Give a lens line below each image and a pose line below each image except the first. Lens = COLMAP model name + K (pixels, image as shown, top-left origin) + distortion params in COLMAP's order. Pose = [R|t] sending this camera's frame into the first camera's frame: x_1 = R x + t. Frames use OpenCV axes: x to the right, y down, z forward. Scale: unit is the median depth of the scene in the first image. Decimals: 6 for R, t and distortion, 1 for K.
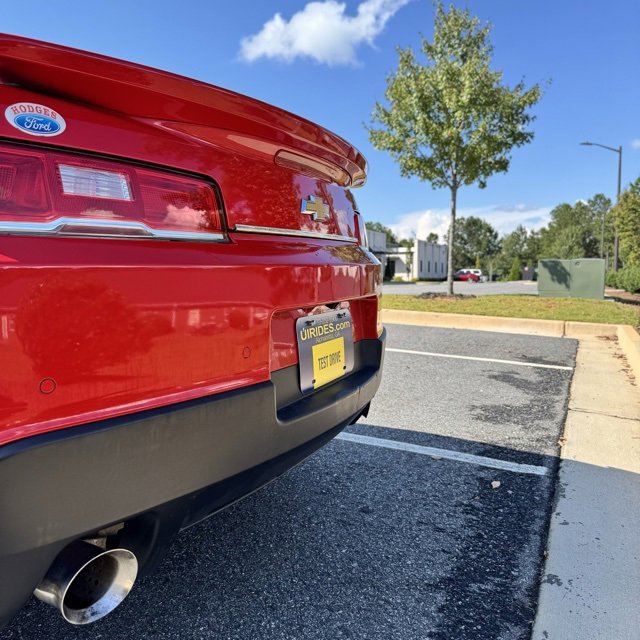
lens RADIAL K [[608.4, 0, 316.7], [0, 608.4, 316.6], [0, 0, 1]] dist [-0.009866, 0.000000]
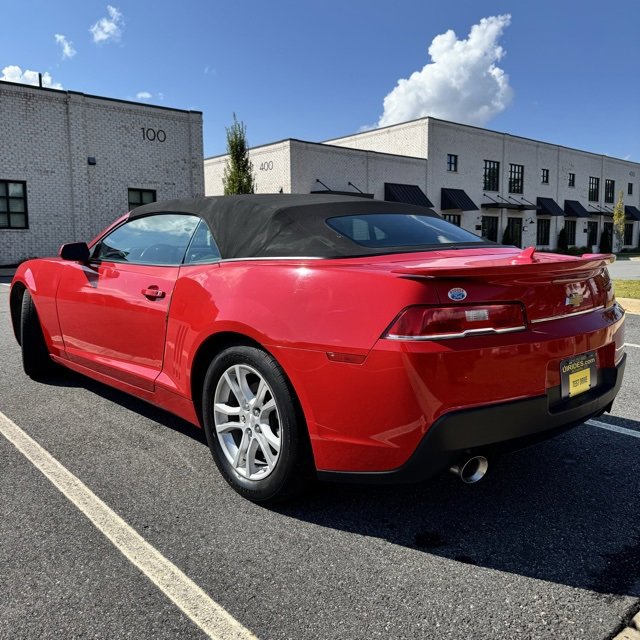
lens RADIAL K [[608.4, 0, 311.0], [0, 608.4, 319.9], [0, 0, 1]] dist [-0.009866, 0.000000]
pose [[0.905663, 0.037861, -0.422305, 0.027576], [-0.016066, 0.998354, 0.055051, -0.105010], [0.423694, -0.043073, 0.904781, -0.513855]]
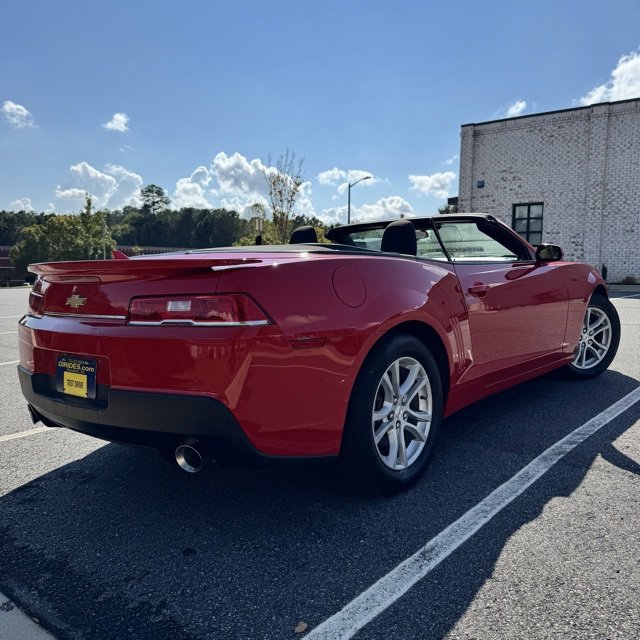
lens RADIAL K [[608.4, 0, 324.3], [0, 608.4, 321.8], [0, 0, 1]] dist [-0.009866, 0.000000]
pose [[-0.279128, 0.078916, -0.957006, 0.806750], [-0.070366, 0.992257, 0.102347, -0.184477], [0.957672, 0.095909, -0.271414, 1.143891]]
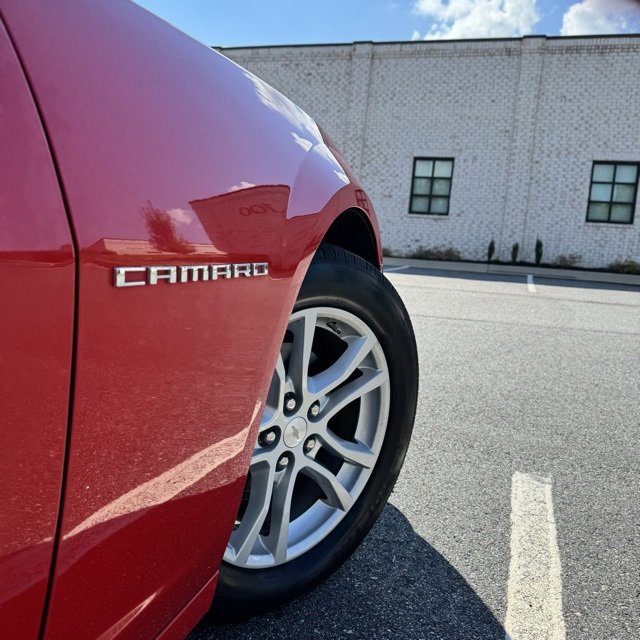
lens RADIAL K [[608.4, 0, 321.3], [0, 608.4, 316.6], [0, 0, 1]] dist [-0.009866, 0.000000]
pose [[0.085903, 0.124723, -0.988466, -0.776540], [-0.136870, 0.984204, 0.112291, -0.137153], [0.986857, 0.125645, 0.101617, 1.376712]]
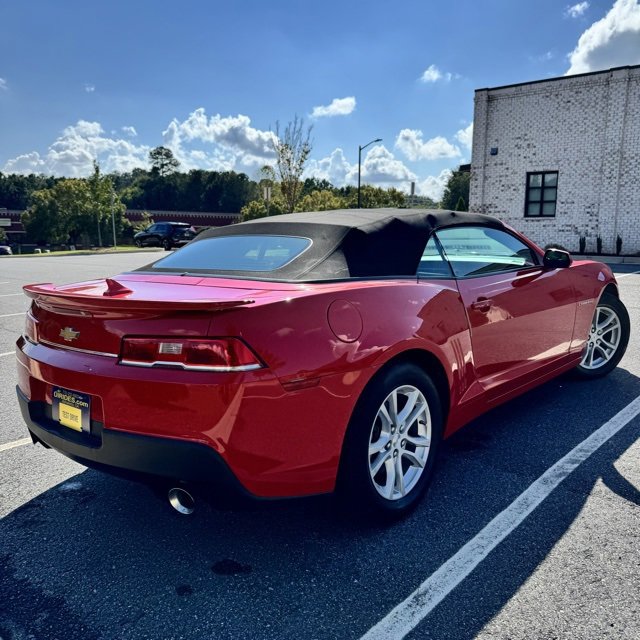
lens RADIAL K [[608.4, 0, 319.3], [0, 608.4, 324.1], [0, 0, 1]] dist [-0.009866, 0.000000]
pose [[-0.303195, 0.139598, -0.942648, 0.769321], [-0.068830, 0.983420, 0.167775, -0.291171], [0.950440, 0.115751, -0.288559, 1.148341]]
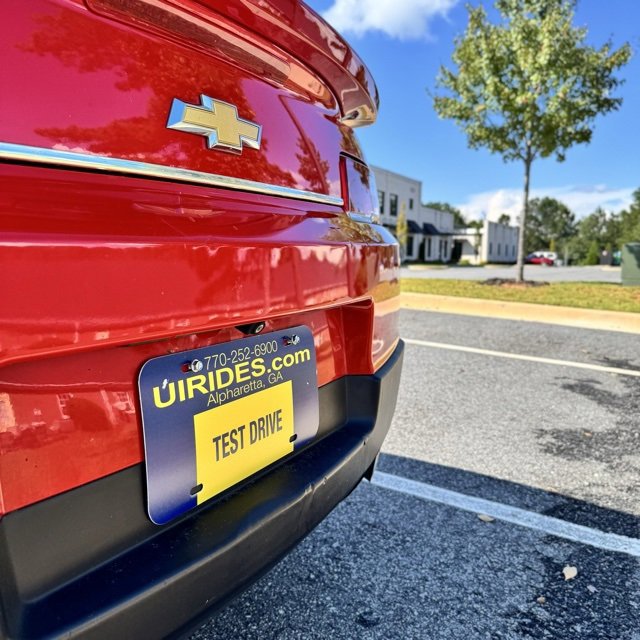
lens RADIAL K [[608.4, 0, 327.3], [0, 608.4, 308.4], [0, 0, 1]] dist [-0.009866, 0.000000]
pose [[0.995466, 0.025296, -0.091688, 0.067349], [-0.023547, 0.999521, 0.020107, -0.022708], [0.092153, -0.017857, 0.995585, 0.263067]]
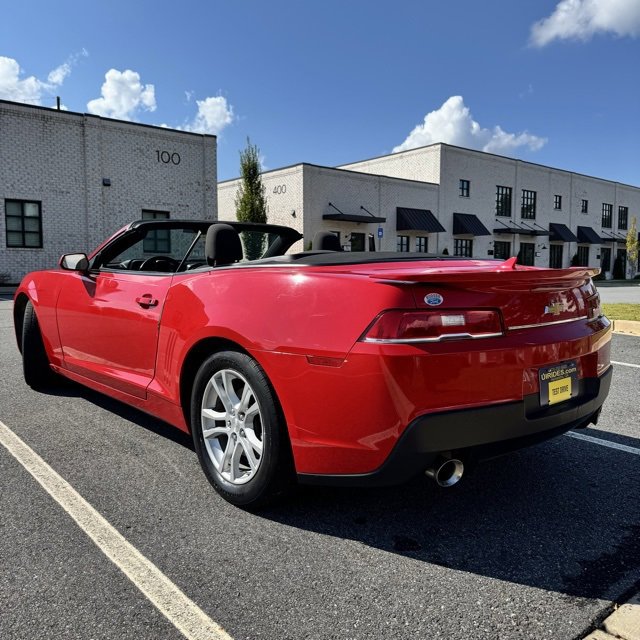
lens RADIAL K [[608.4, 0, 317.8], [0, 608.4, 321.8], [0, 0, 1]] dist [-0.009866, 0.000000]
pose [[0.900556, 0.032900, -0.433494, 0.078755], [-0.027147, 0.999442, 0.019456, -0.078960], [0.433892, -0.005753, 0.900947, -0.512050]]
